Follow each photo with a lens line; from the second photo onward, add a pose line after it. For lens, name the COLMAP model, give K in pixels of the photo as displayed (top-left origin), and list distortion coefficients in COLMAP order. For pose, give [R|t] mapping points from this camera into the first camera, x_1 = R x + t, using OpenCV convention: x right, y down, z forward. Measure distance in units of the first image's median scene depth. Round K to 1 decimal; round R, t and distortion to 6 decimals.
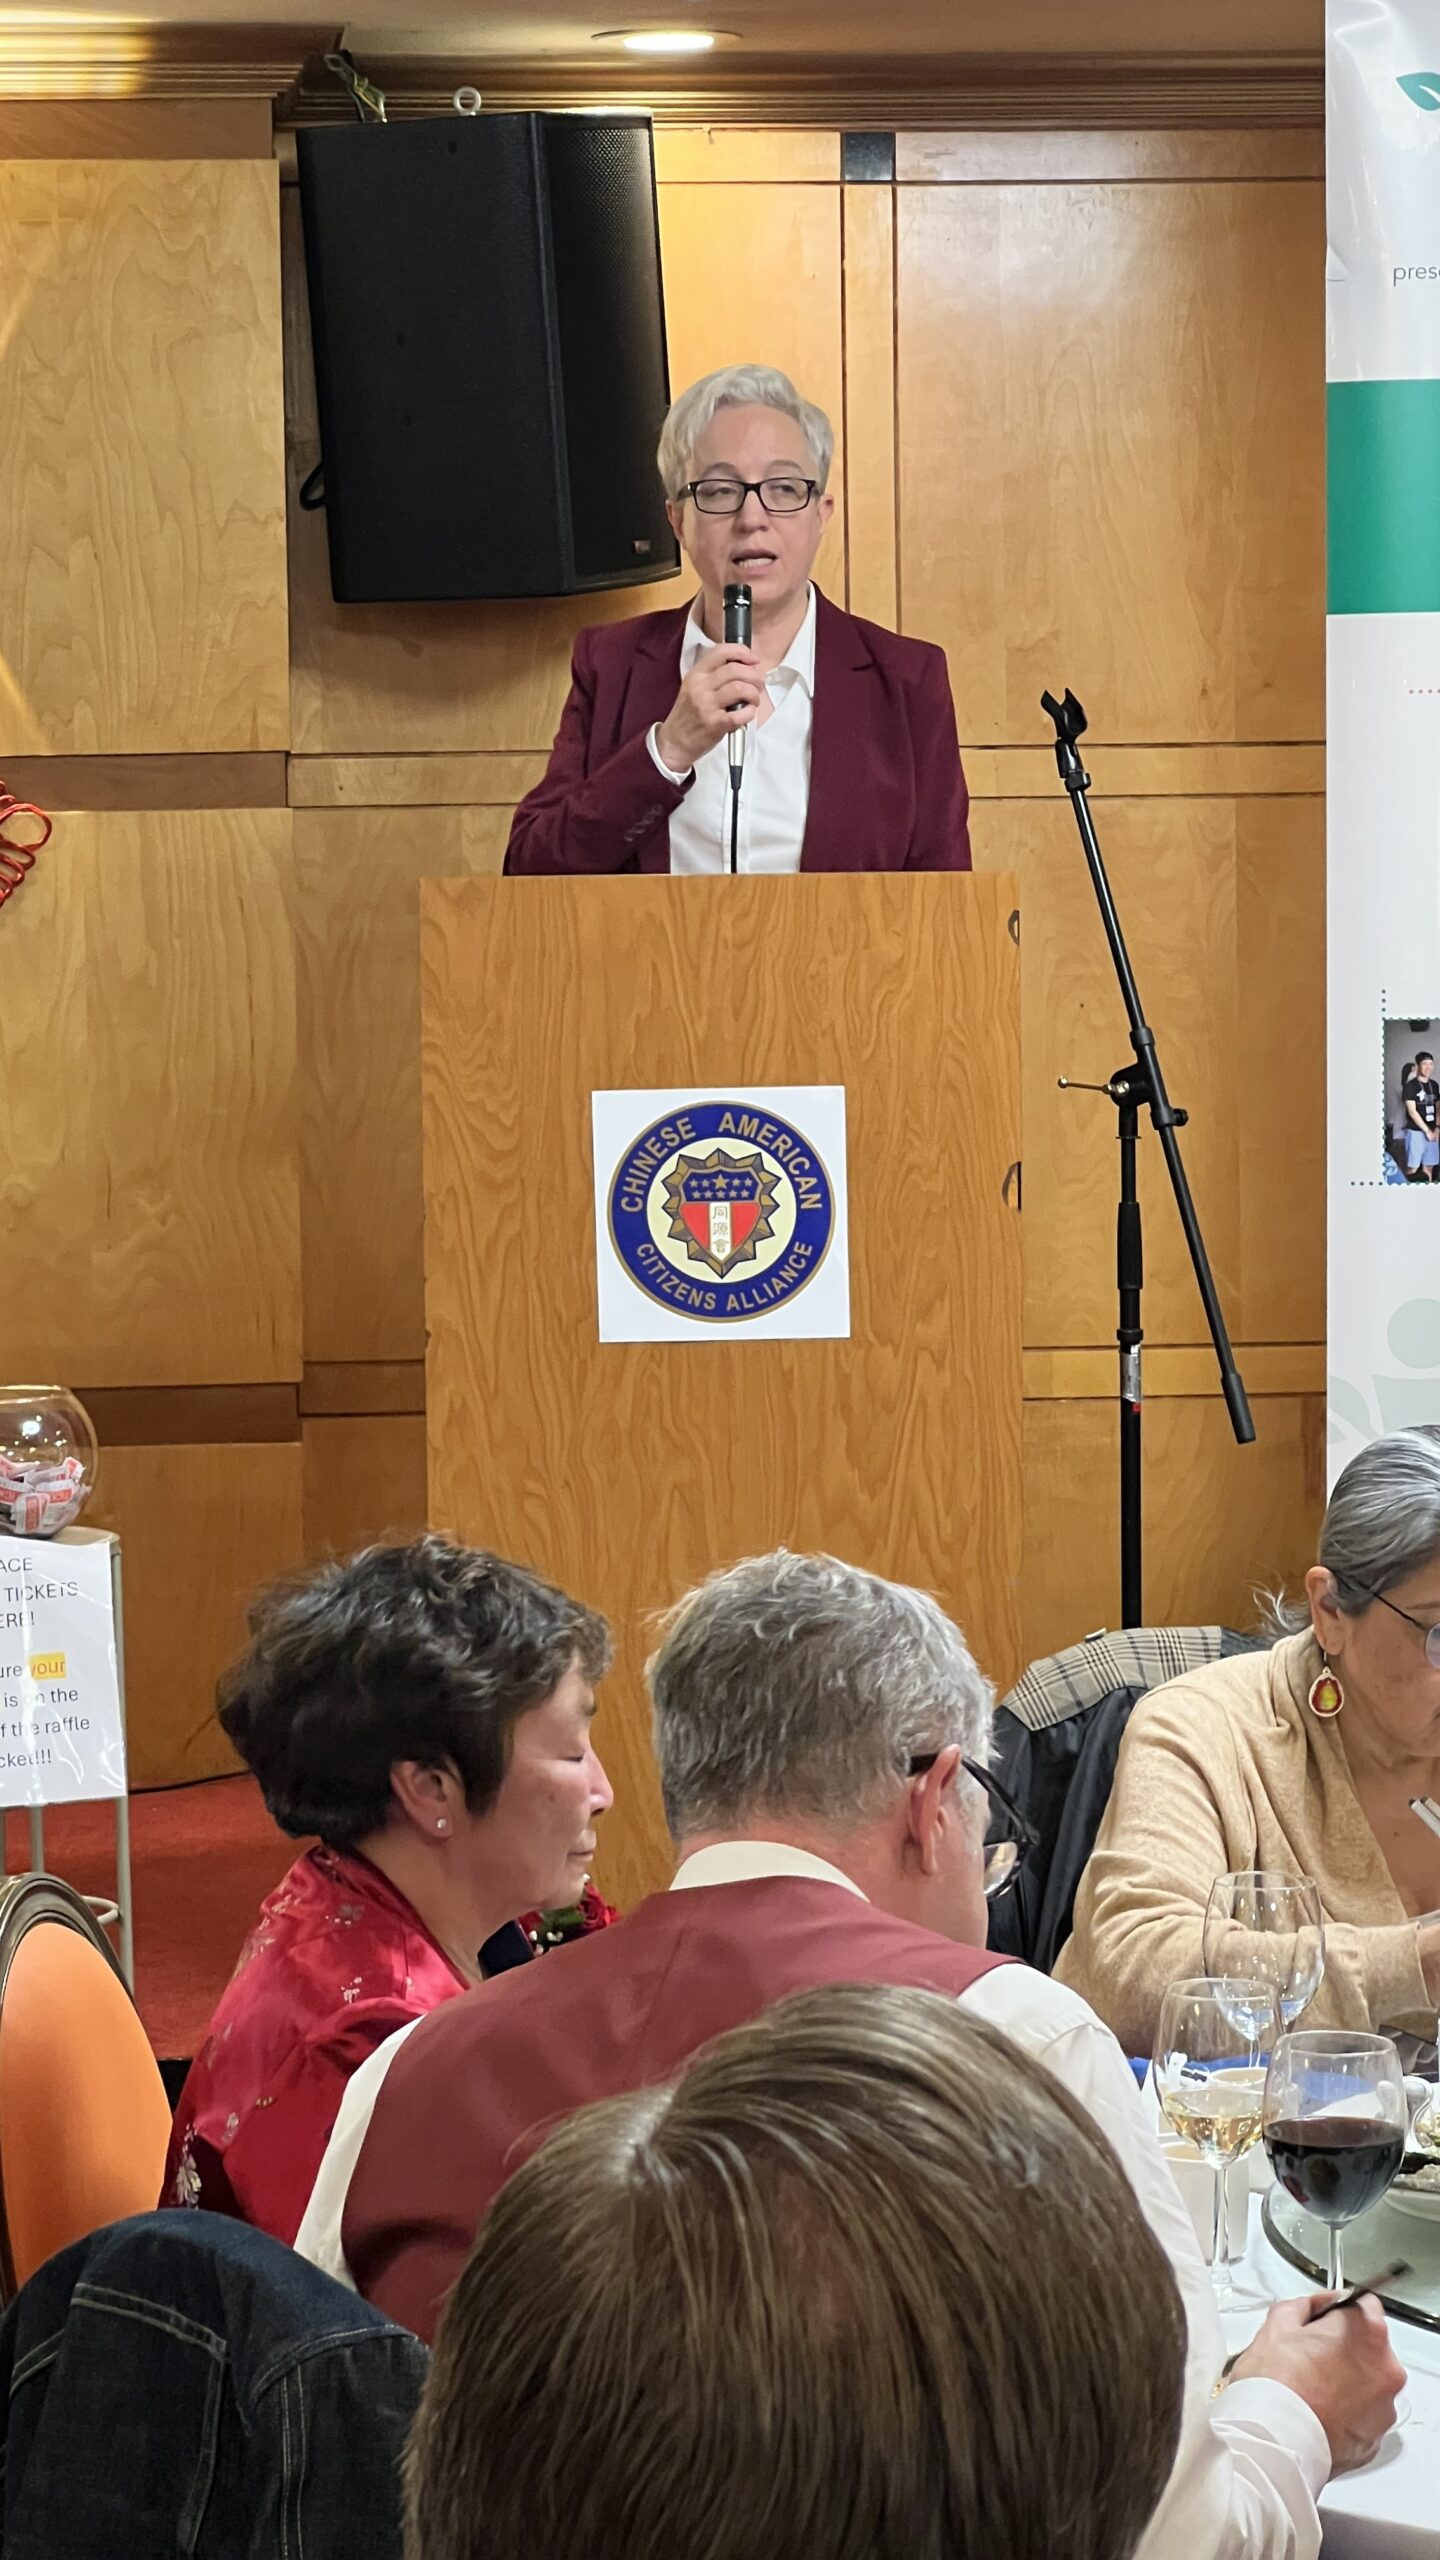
lens RADIAL K [[5806.6, 0, 789.2], [0, 5806.6, 1282.2], [0, 0, 1]] dist [-0.042059, 2.401750]
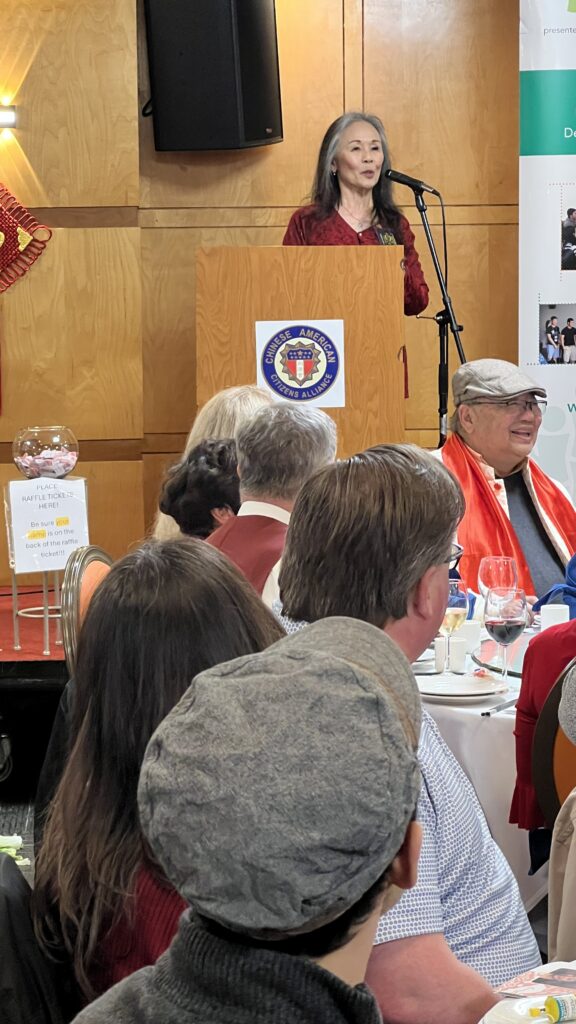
lens RADIAL K [[2691.8, 0, 288.0], [0, 2691.8, 512.0], [0, 0, 1]] dist [0.115234, 1.738867]
pose [[0.999945, 0.004084, -0.009671, -0.003814], [-0.003946, 0.999892, 0.014172, 0.035382], [0.009728, -0.014133, 0.999853, -0.278996]]
